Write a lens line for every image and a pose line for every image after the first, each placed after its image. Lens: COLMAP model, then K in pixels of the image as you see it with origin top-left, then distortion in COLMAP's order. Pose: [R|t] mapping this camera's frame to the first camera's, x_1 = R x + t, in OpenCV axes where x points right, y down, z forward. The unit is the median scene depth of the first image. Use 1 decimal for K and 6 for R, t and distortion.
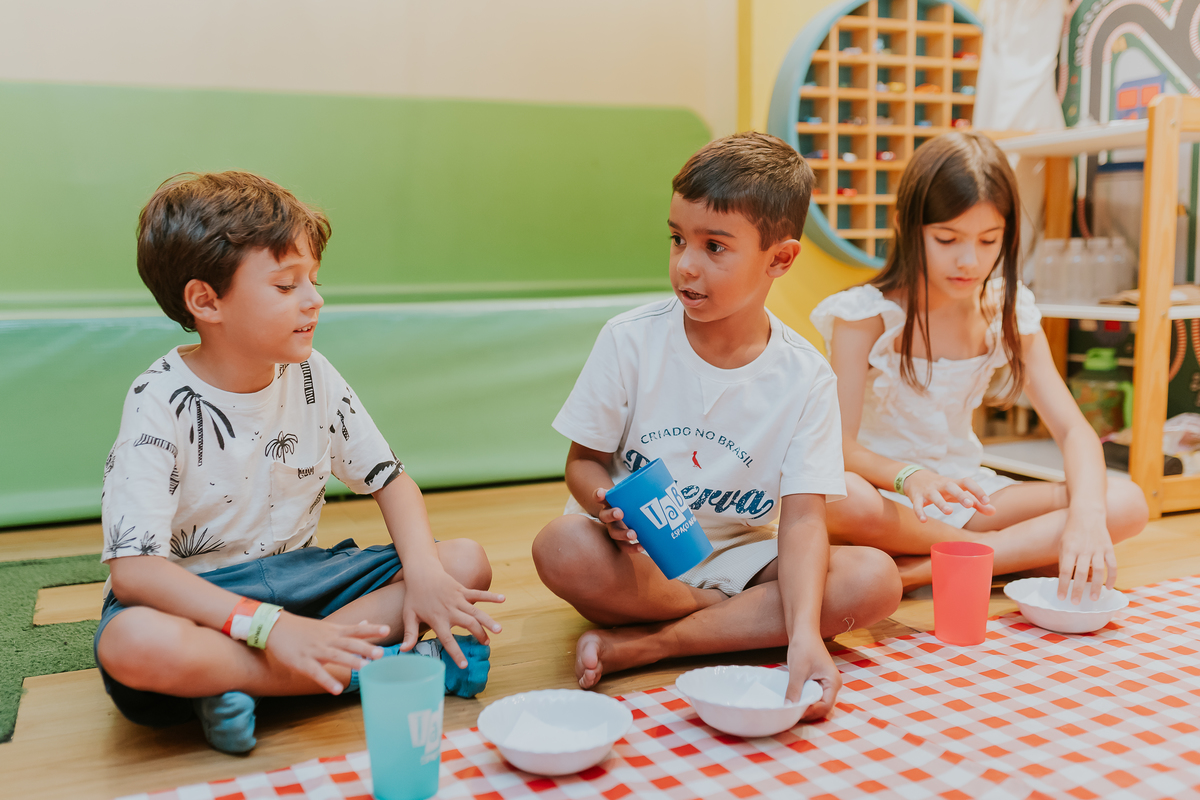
lens RADIAL K [[1105.8, 0, 631.6], [0, 1105.8, 382.6], [0, 0, 1]] dist [-0.018054, 0.000000]
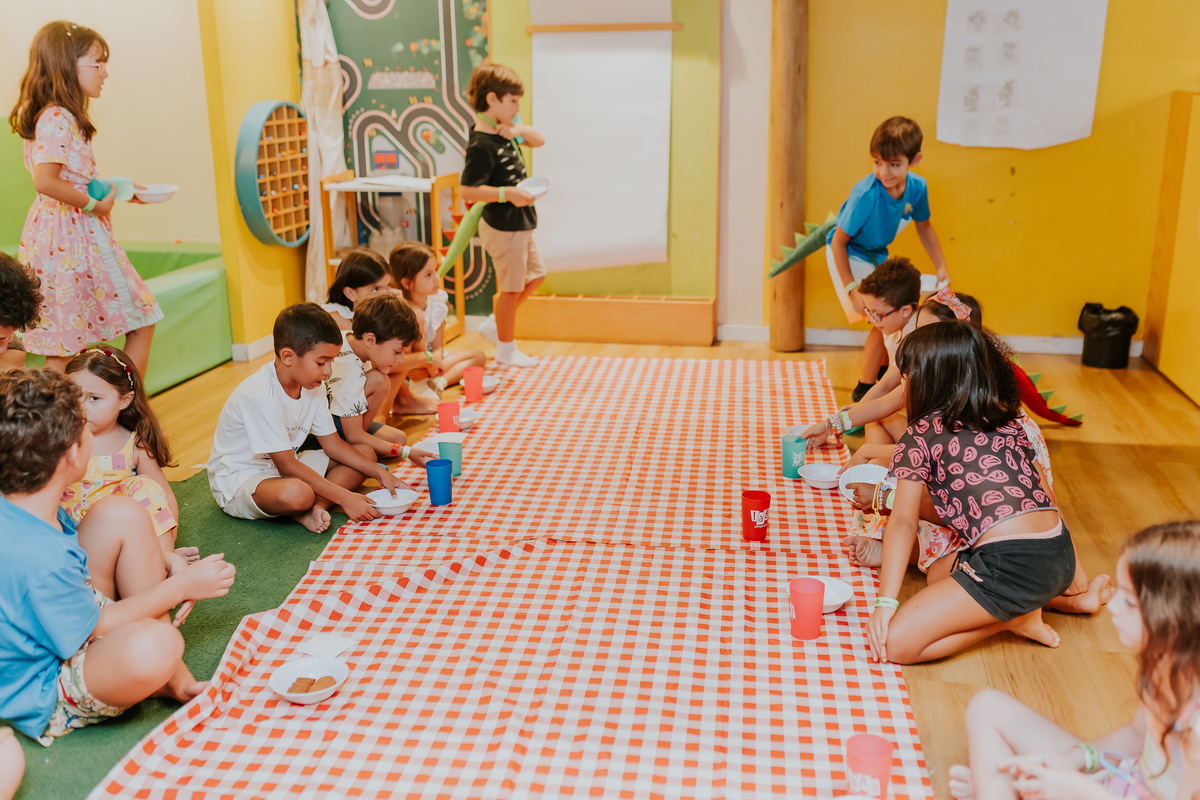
lens RADIAL K [[1163.0, 0, 606.4], [0, 1163.0, 404.7], [0, 0, 1]] dist [-0.009574, 0.000000]
pose [[0.533628, -0.226957, 0.814697, -1.256779], [0.089516, 0.973065, 0.212441, -0.224817], [-0.840969, -0.040436, 0.539571, -0.622045]]
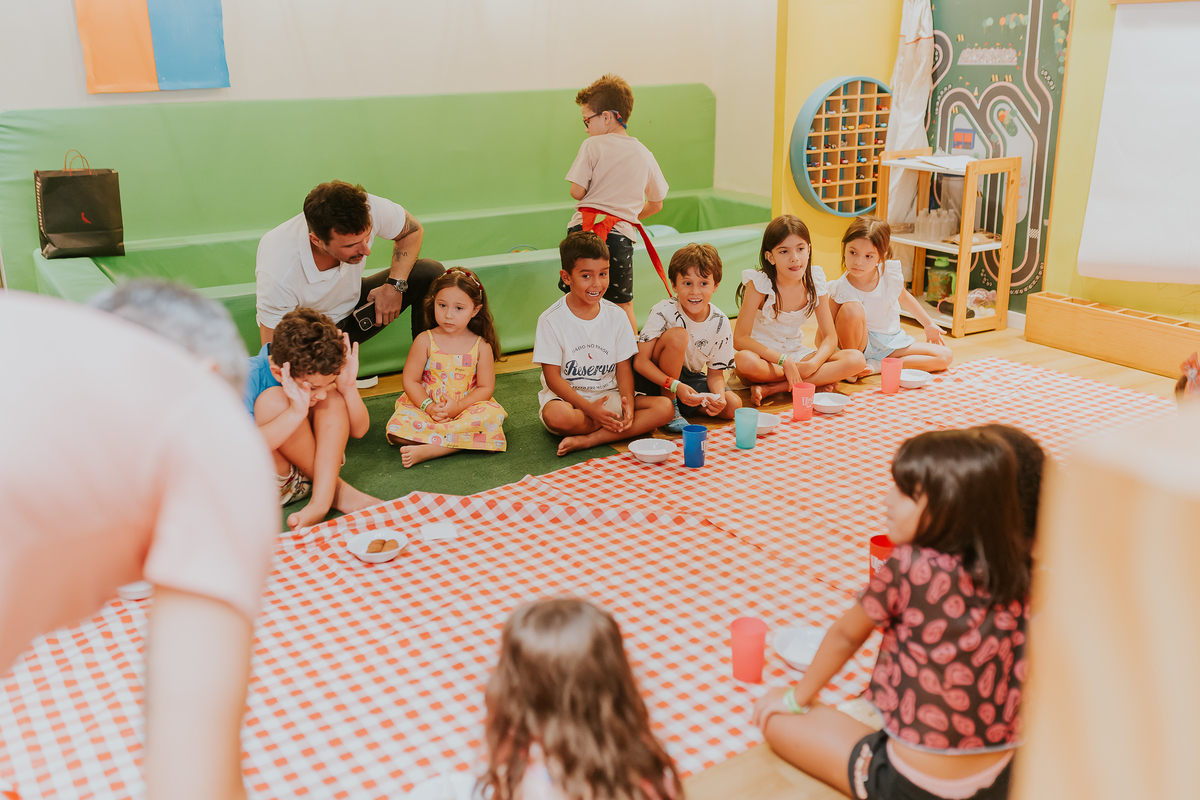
lens RADIAL K [[1163.0, 0, 605.7], [0, 1163.0, 399.0], [0, 0, 1]] dist [-0.009574, 0.000000]
pose [[0.989439, -0.049255, 0.136322, -0.536873], [0.022031, 0.980670, 0.194427, -0.206445], [-0.143263, -0.189370, 0.971398, -1.141489]]
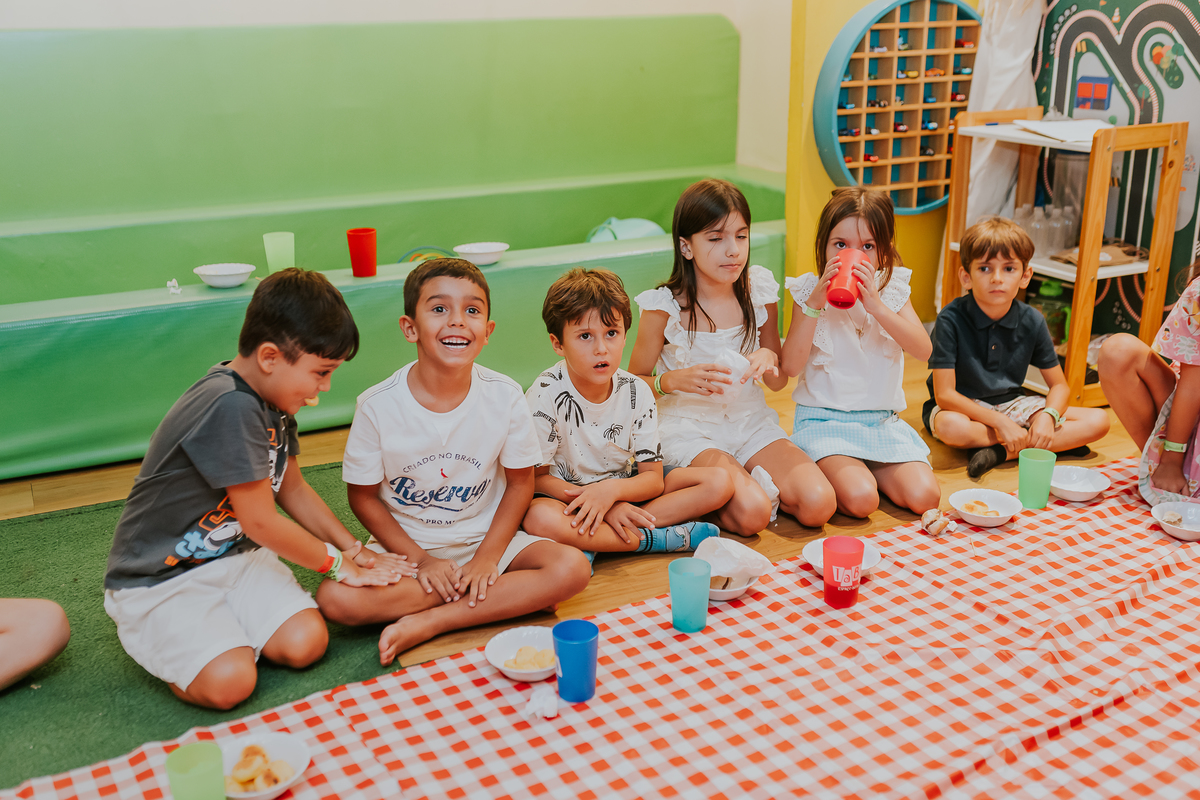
lens RADIAL K [[1163.0, 0, 638.4], [0, 1163.0, 409.9], [0, 0, 1]] dist [-0.009574, 0.000000]
pose [[0.998221, -0.024970, 0.054151, -0.168375], [0.011915, 0.973313, 0.229170, -0.203200], [-0.058428, -0.228117, 0.971879, -0.407922]]
